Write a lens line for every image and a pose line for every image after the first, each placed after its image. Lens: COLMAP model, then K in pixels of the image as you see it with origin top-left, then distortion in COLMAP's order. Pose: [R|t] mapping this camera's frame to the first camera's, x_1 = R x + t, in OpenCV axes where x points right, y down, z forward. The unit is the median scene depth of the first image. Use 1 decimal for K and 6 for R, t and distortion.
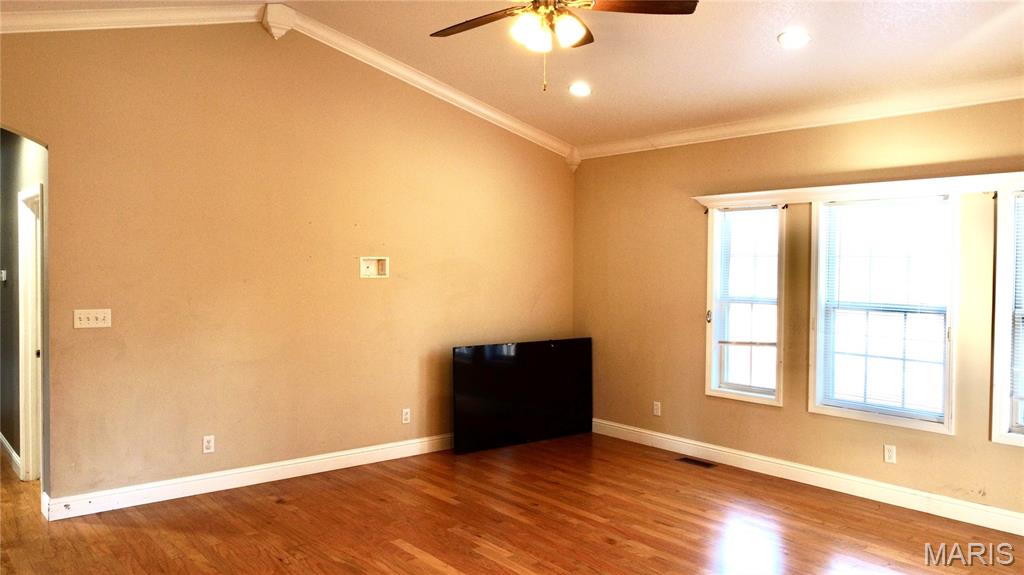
lens RADIAL K [[754.5, 0, 512.0], [0, 754.5, 287.5], [0, 0, 1]] dist [-0.000853, -0.004336]
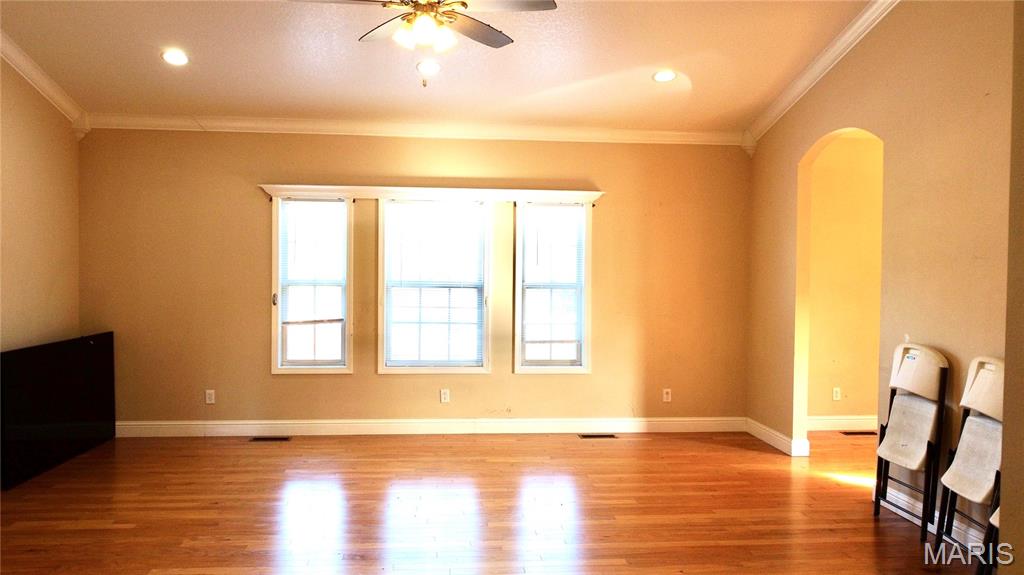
lens RADIAL K [[729.5, 0, 512.0], [0, 729.5, 287.5], [0, 0, 1]] dist [0.005768, -0.000171]
pose [[0.575050, -0.023835, 0.817771, -0.401997], [0.018819, 0.999696, 0.015904, 0.012467], [-0.817902, 0.006244, 0.575324, 0.150084]]
